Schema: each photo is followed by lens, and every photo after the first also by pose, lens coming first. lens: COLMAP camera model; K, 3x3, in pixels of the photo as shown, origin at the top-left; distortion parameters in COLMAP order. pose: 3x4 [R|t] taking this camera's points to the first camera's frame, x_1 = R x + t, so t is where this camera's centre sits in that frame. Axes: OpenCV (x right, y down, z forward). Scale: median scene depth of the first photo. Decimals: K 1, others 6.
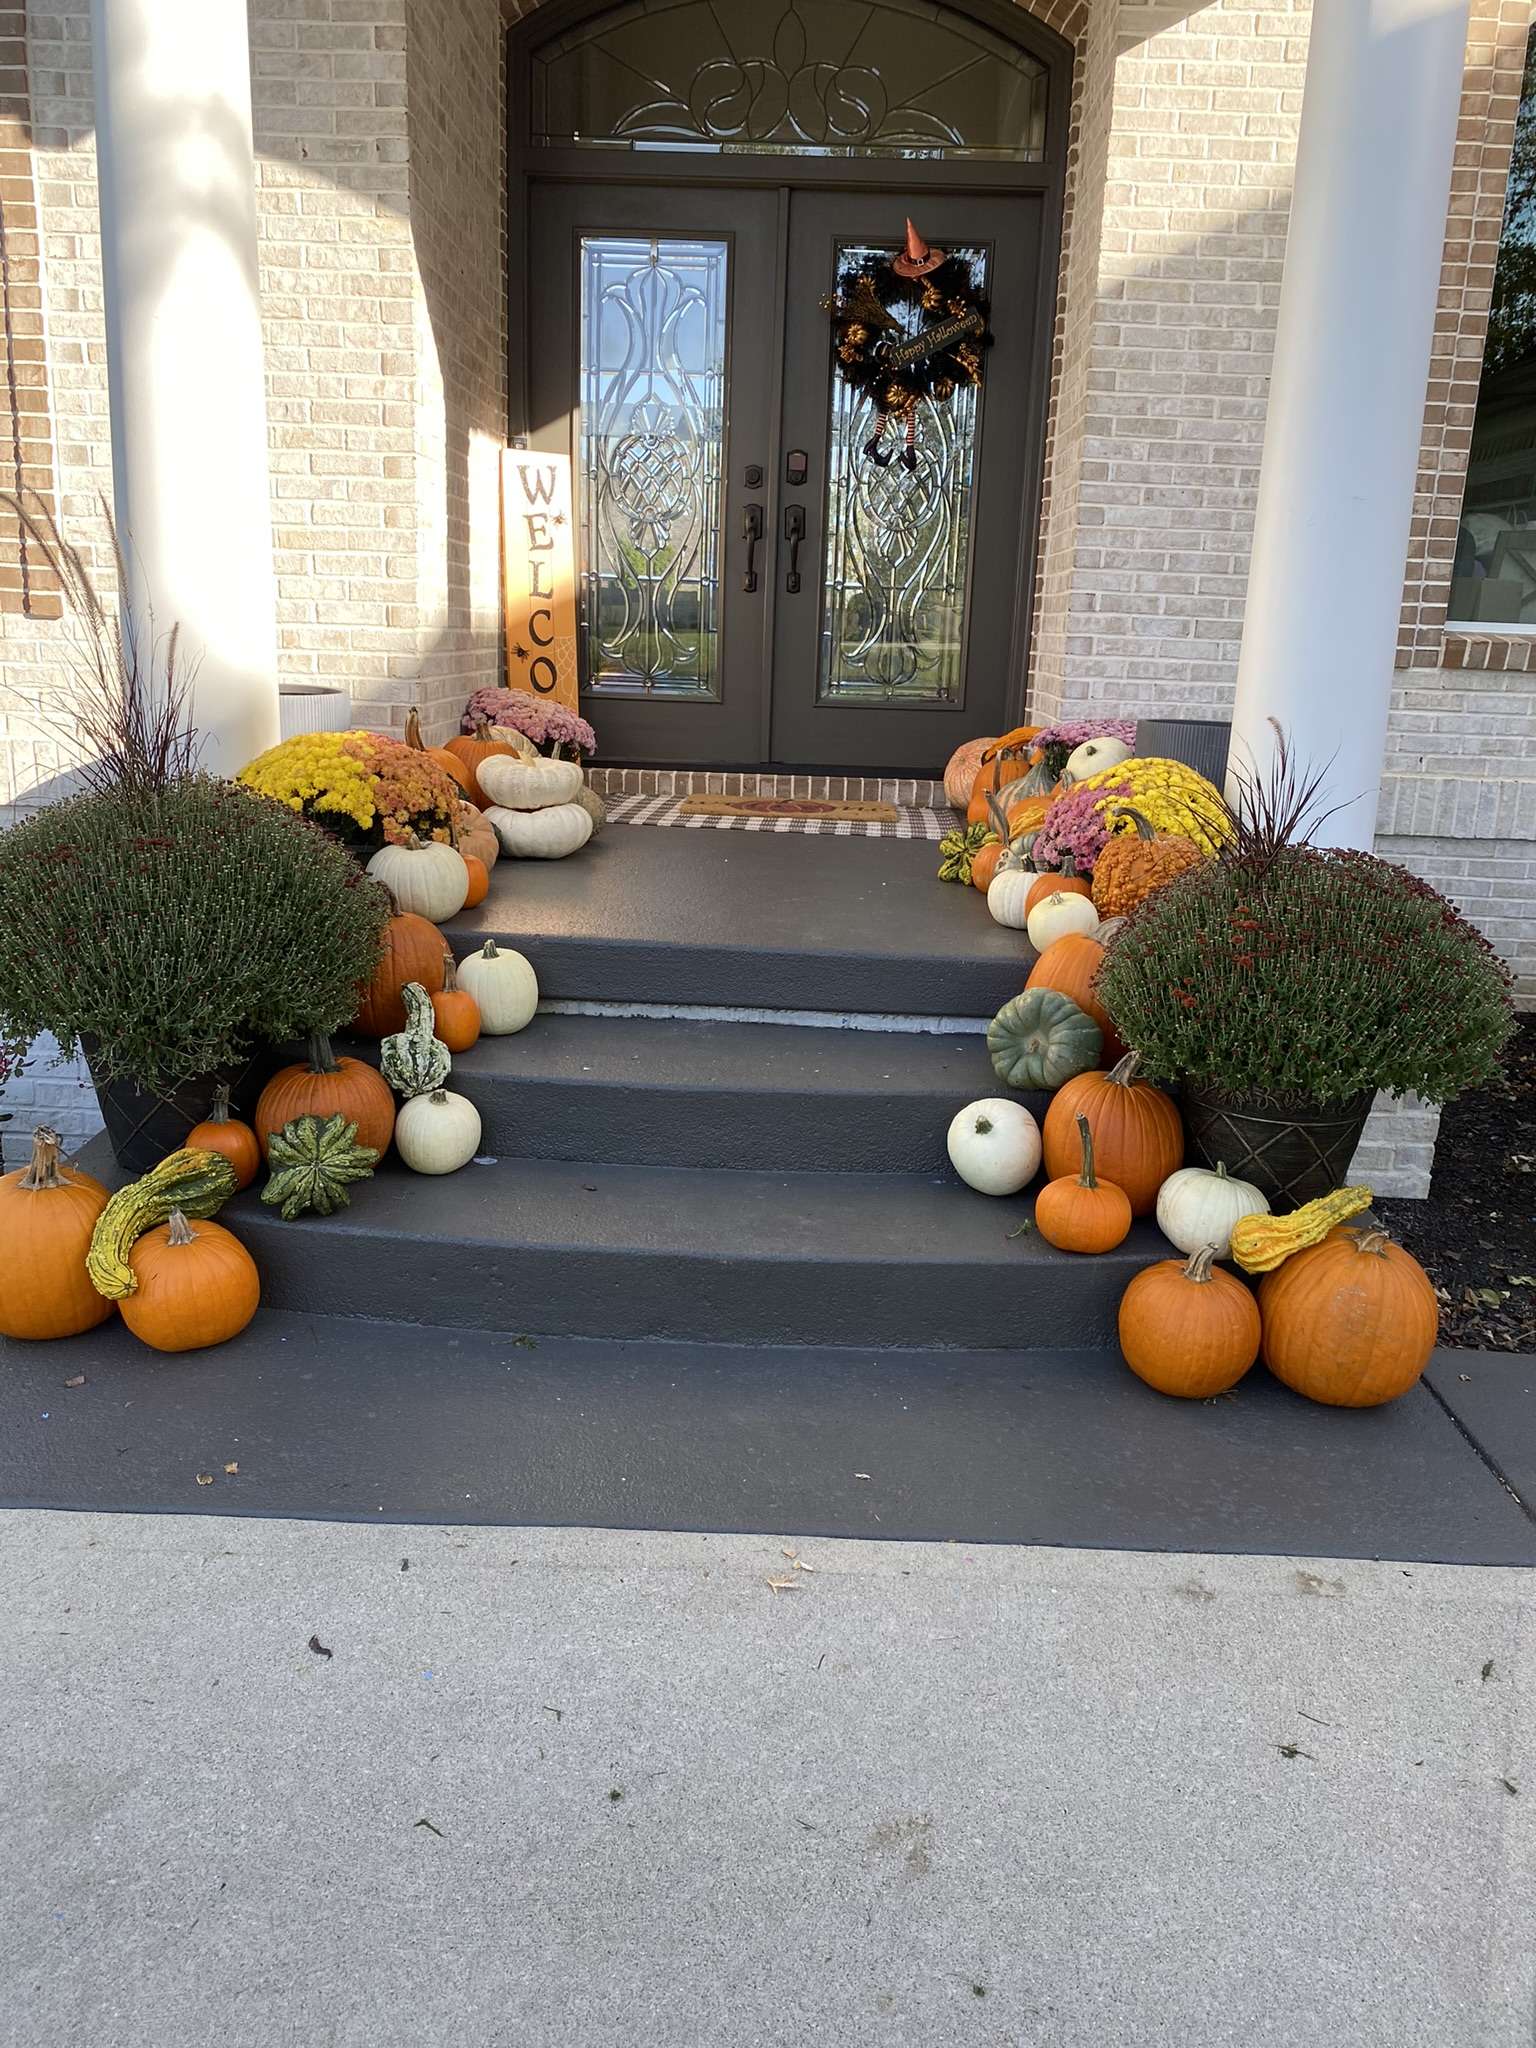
lens RADIAL K [[1526.3, 0, 768.0], [0, 1526.3, 1024.0], [0, 0, 1]] dist [0.073536, -0.093804]
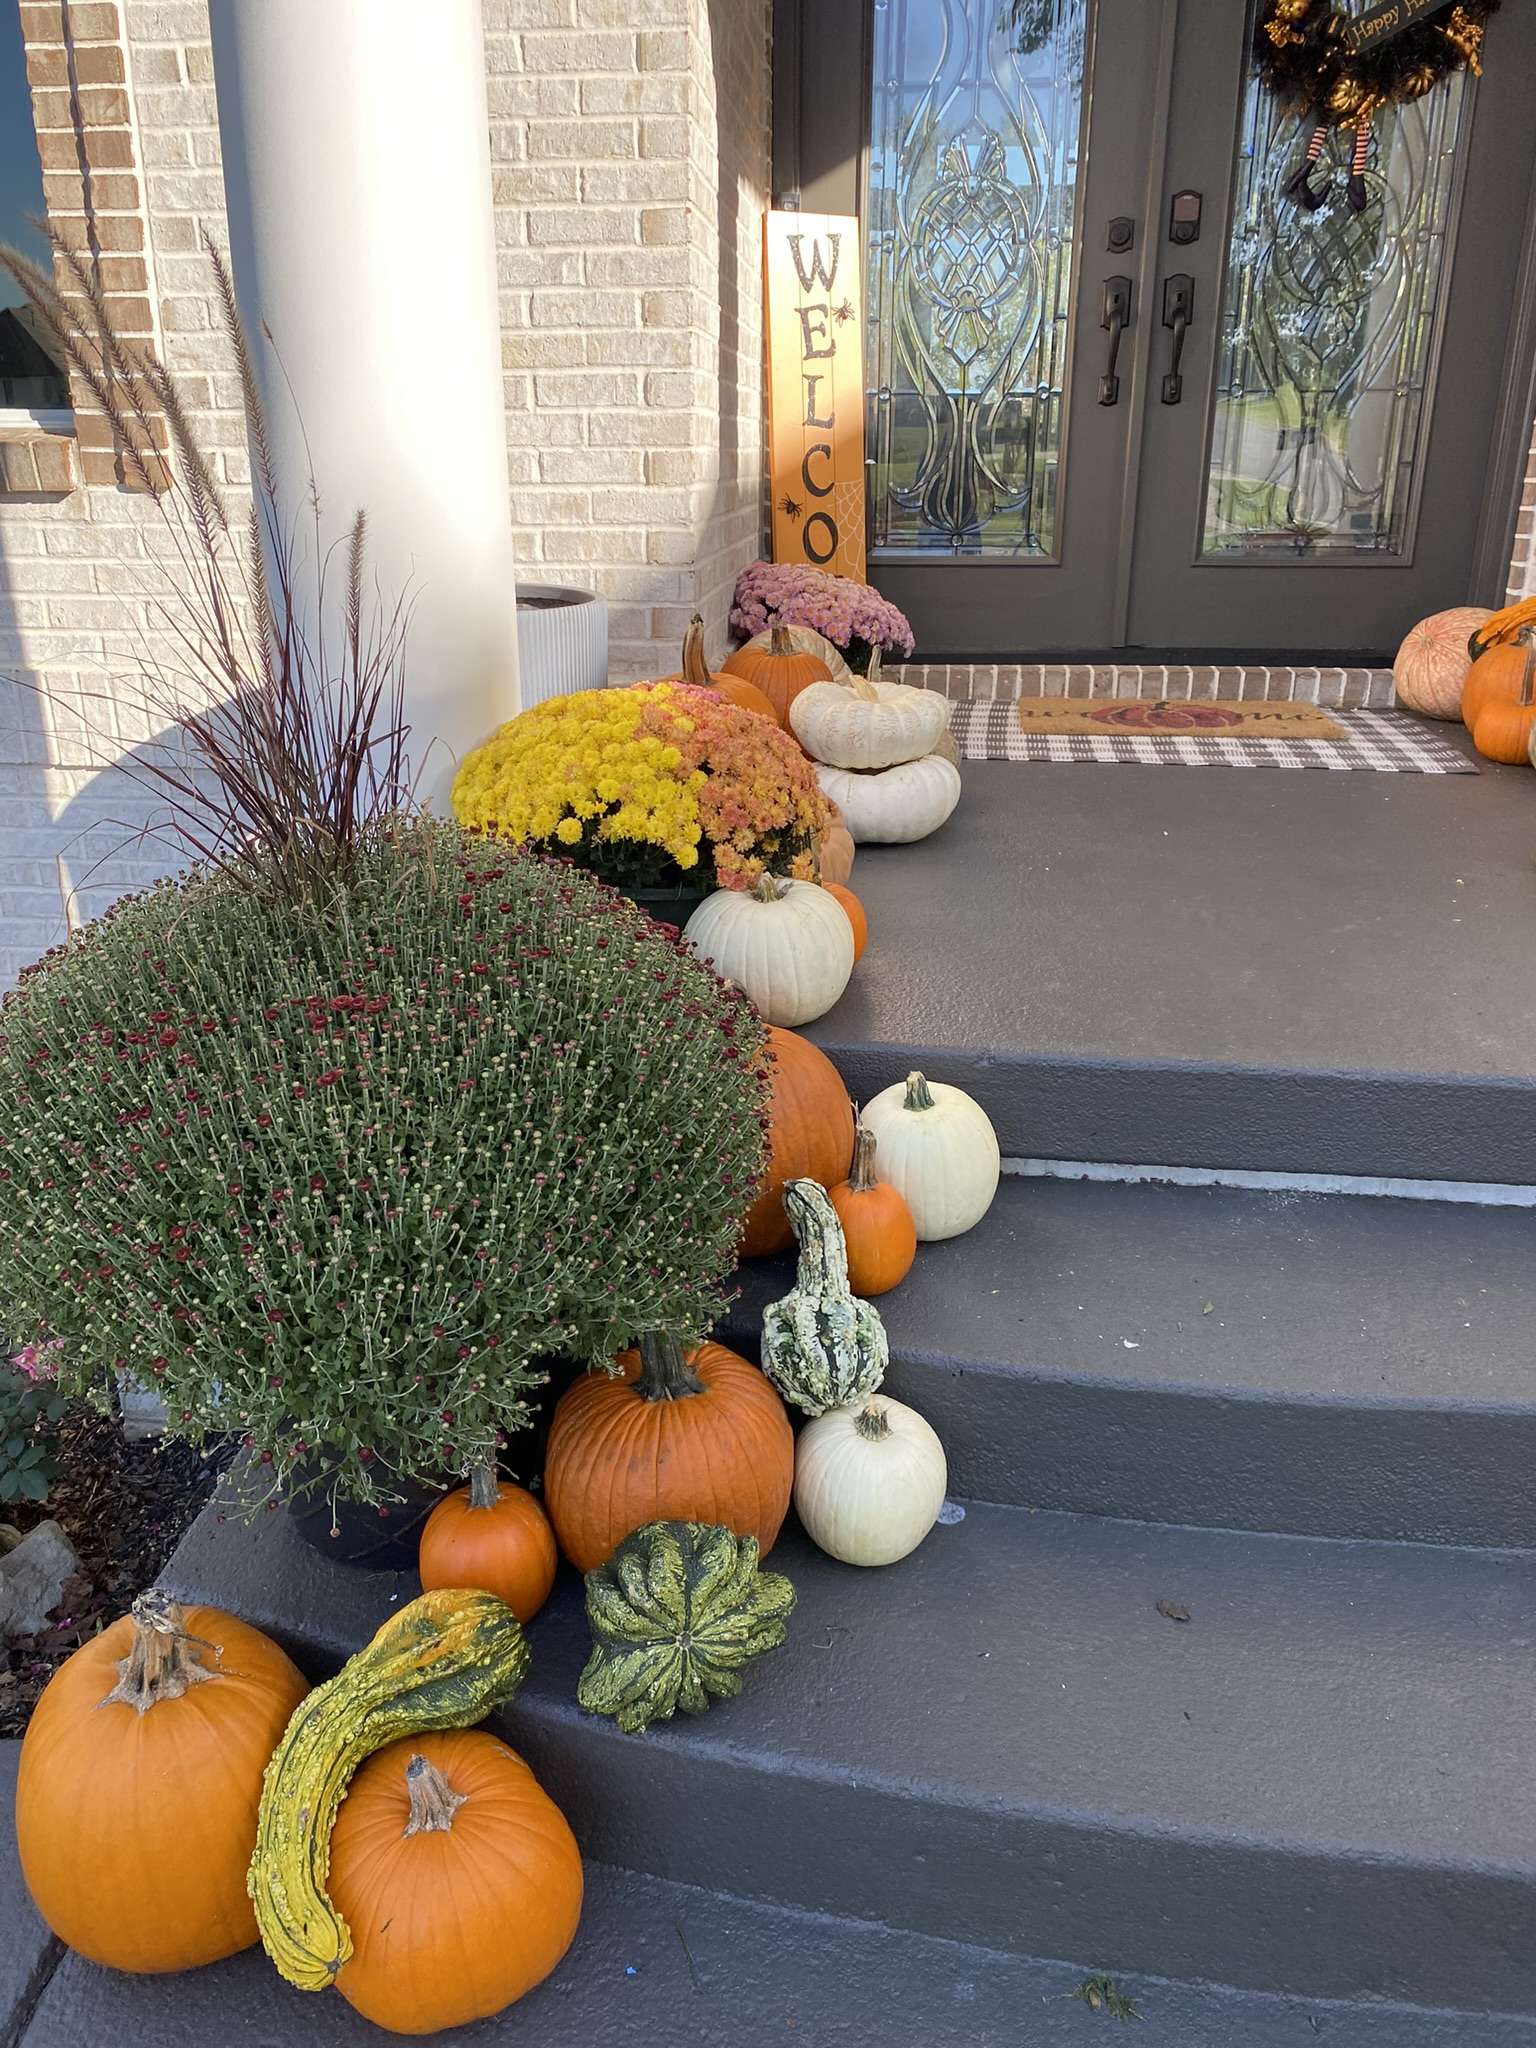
lens RADIAL K [[1517.7, 0, 768.0], [0, 1517.7, 1024.0], [0, 0, 1]] dist [0.040356, -0.032460]
pose [[0.996281, -0.003285, -0.086098, -0.143633], [0.012526, 0.994179, 0.107014, -0.101127], [0.085246, -0.107695, 0.990523, 0.343274]]
